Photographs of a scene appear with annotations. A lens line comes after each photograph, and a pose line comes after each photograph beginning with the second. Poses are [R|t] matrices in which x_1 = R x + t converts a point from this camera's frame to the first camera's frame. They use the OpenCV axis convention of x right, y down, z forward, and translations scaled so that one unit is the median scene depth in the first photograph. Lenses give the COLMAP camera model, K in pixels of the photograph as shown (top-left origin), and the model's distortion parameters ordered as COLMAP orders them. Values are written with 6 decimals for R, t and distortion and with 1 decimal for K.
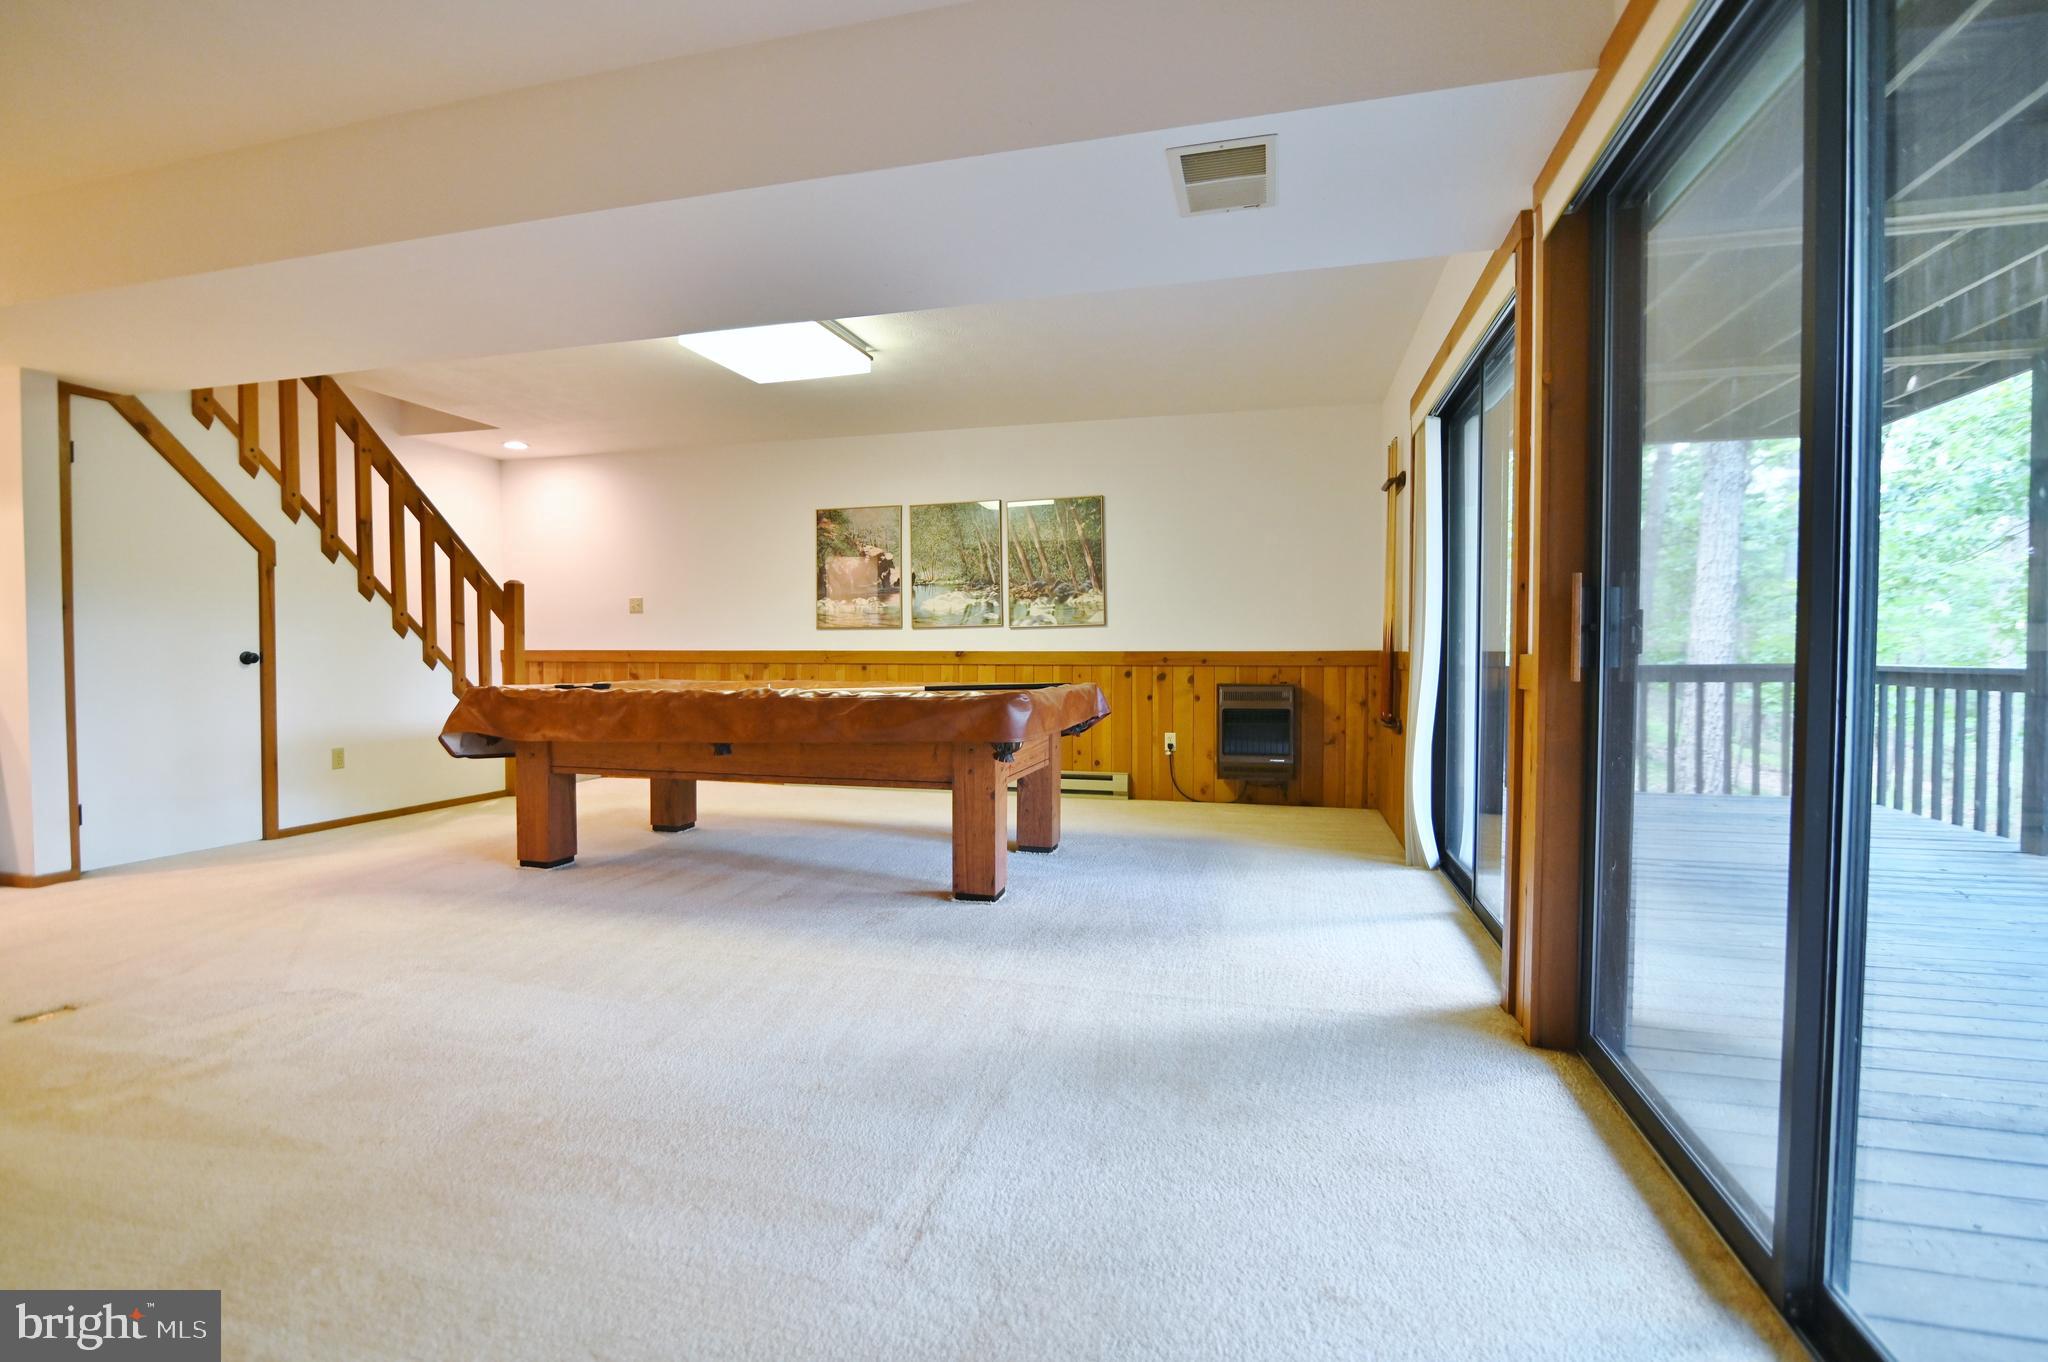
lens RADIAL K [[935.0, 0, 1010.7], [0, 935.0, 685.6], [0, 0, 1]] dist [-0.020771, 0.001911]
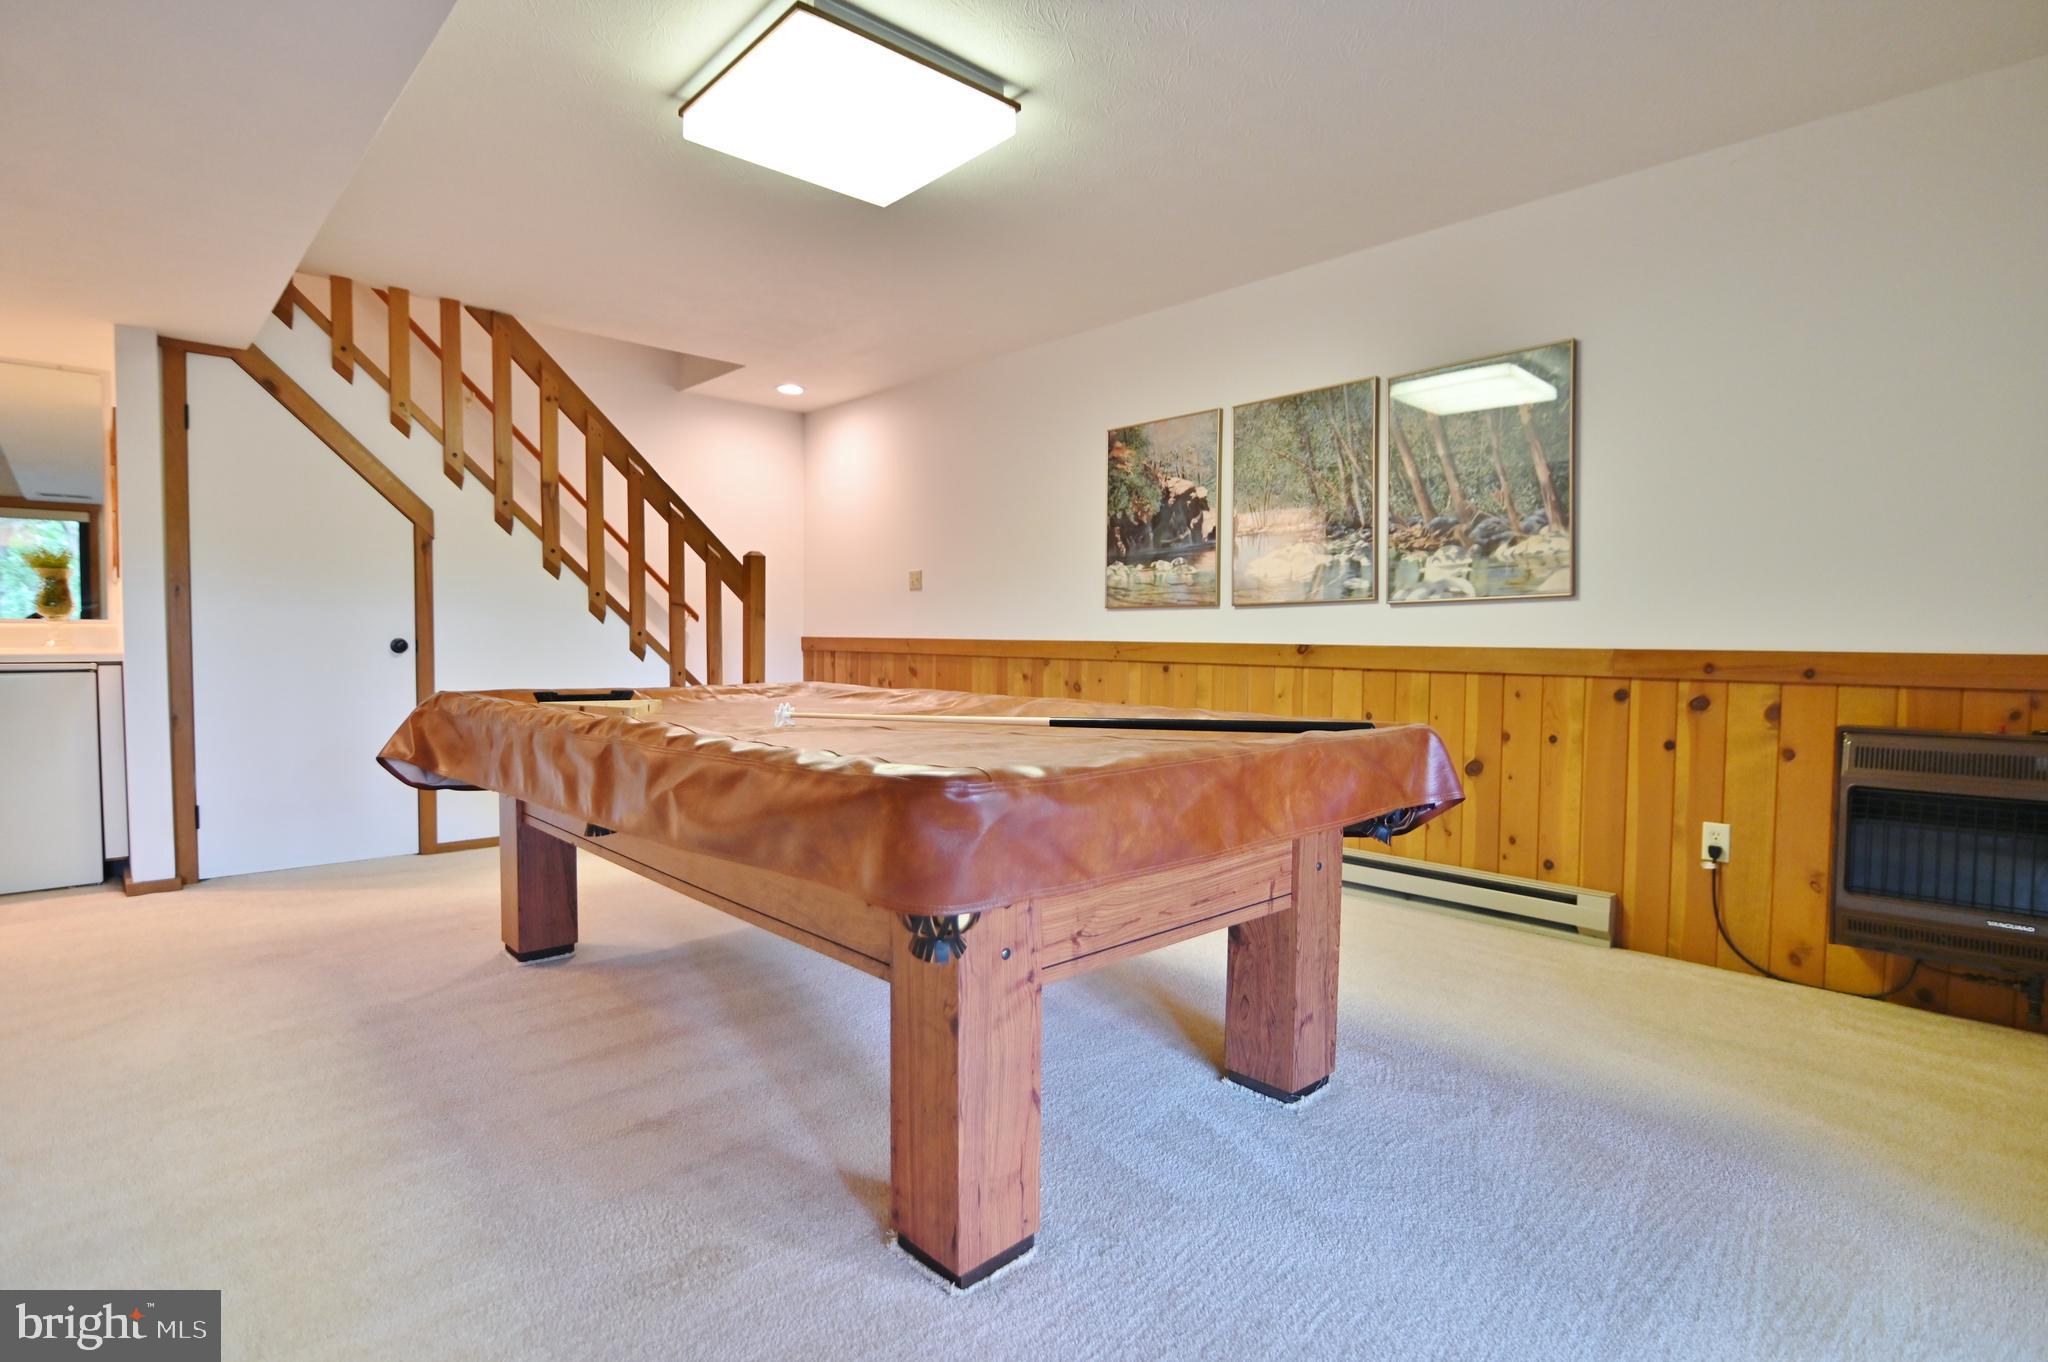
lens RADIAL K [[988.5, 0, 1037.7], [0, 988.5, 686.3], [0, 0, 1]] dist [-0.015125, 0.000133]
pose [[0.856378, 0.032520, -0.515323, 0.129181], [-0.025879, 0.999464, 0.020067, -0.019396], [0.515700, -0.003849, 0.856761, 0.395700]]
